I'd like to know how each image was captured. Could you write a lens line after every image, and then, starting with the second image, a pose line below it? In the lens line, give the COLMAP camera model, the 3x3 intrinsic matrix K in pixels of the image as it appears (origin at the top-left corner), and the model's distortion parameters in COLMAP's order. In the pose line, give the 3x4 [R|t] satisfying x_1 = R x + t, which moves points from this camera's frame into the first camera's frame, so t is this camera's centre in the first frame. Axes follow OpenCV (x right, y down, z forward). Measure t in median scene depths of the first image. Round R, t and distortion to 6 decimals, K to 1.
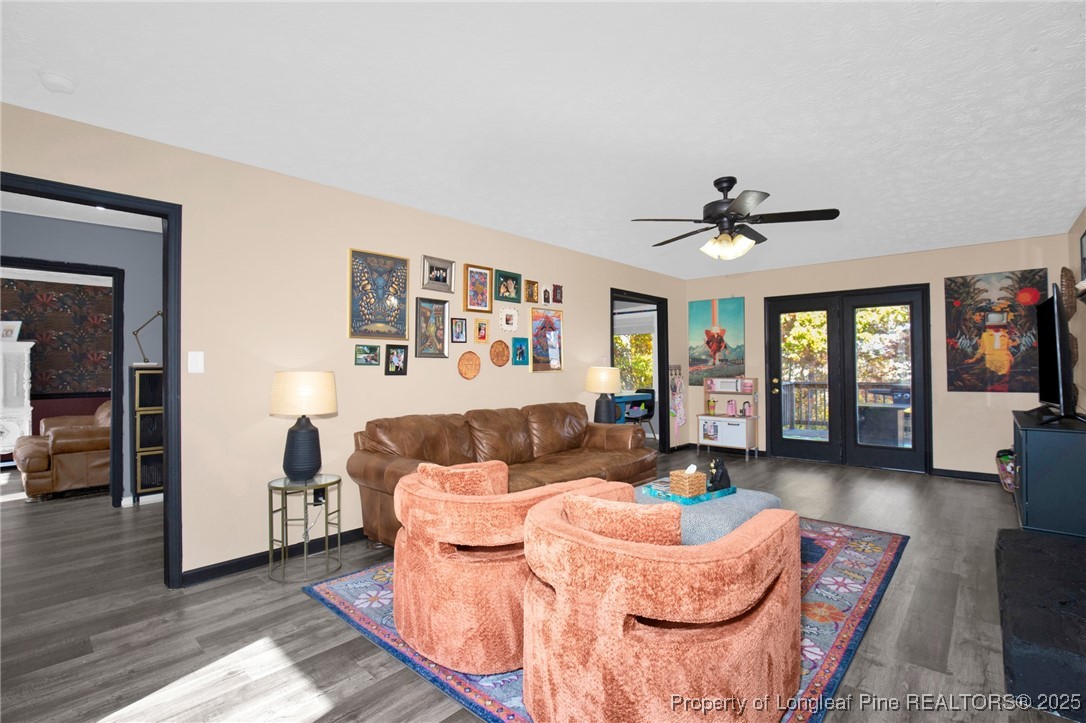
lens RADIAL K [[518.6, 0, 543.0], [0, 518.6, 361.5], [0, 0, 1]] dist [0.000232, -0.000039]
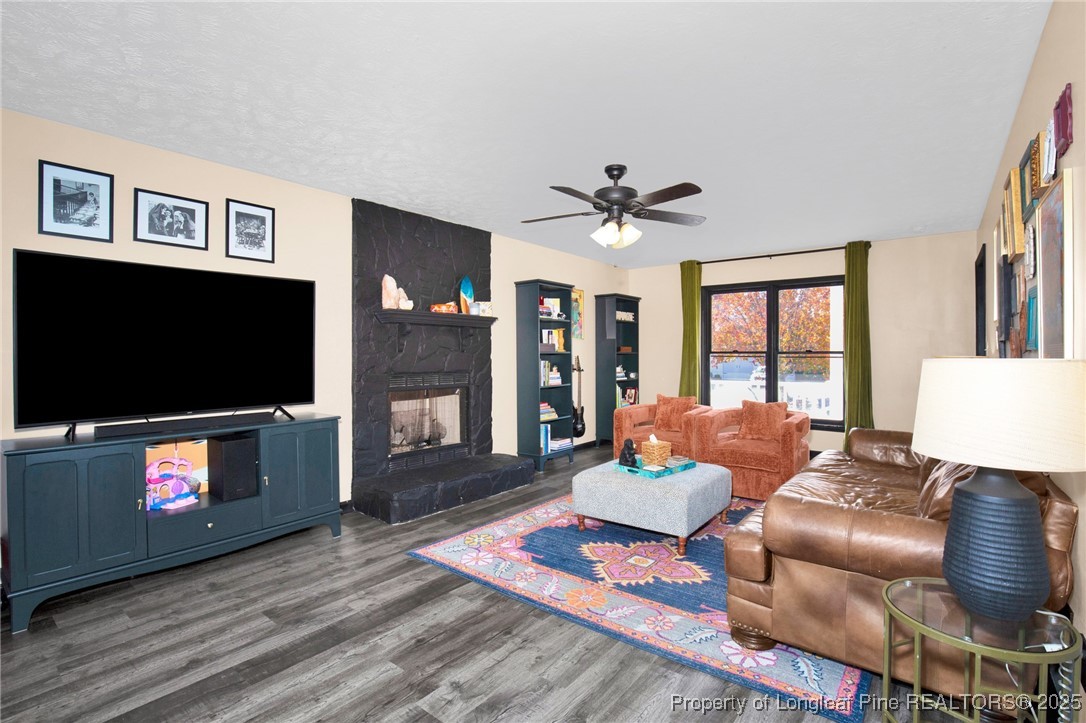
lens RADIAL K [[507.7, 0, 547.5], [0, 507.7, 362.8], [0, 0, 1]] dist [-0.028119, -0.000033]
pose [[-0.997438, 0.016696, -0.069557, 0.415048], [0.016700, 0.999860, 0.000521, 0.012004], [0.069556, -0.000642, -0.997578, 1.488352]]
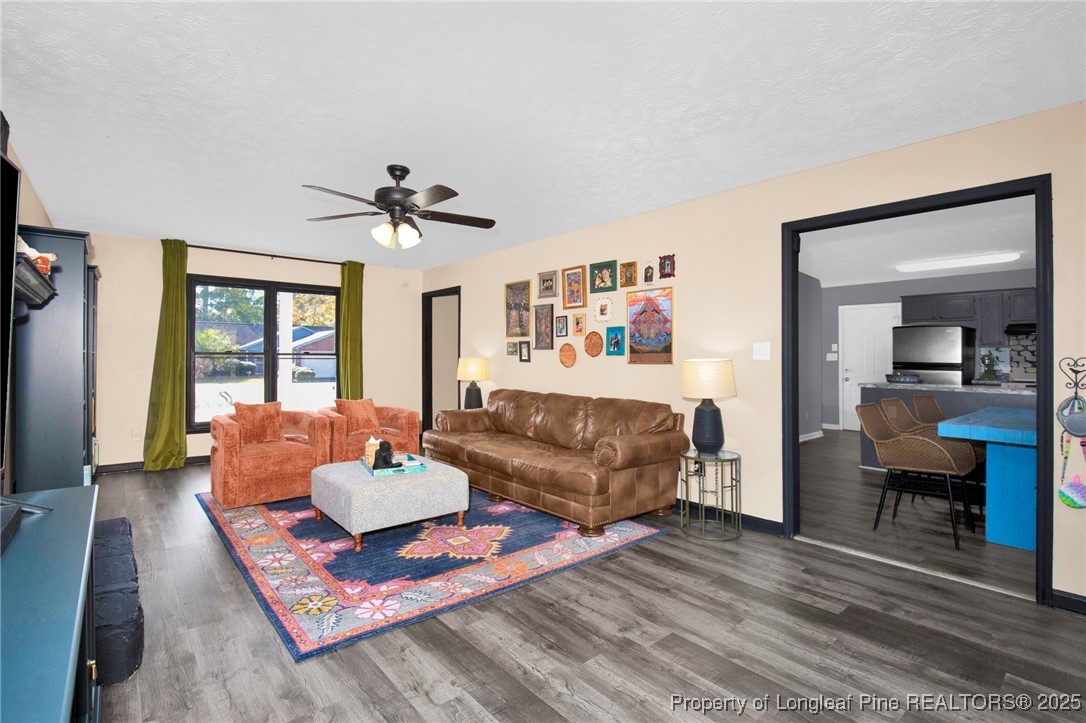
lens RADIAL K [[507.7, 0, 547.5], [0, 507.7, 362.8], [0, 0, 1]] dist [-0.028119, -0.000033]
pose [[-0.133986, 0.024259, -0.990686, 0.962198], [0.011698, 0.999669, 0.022897, -0.002595], [0.990914, -0.008521, -0.134225, 1.070799]]
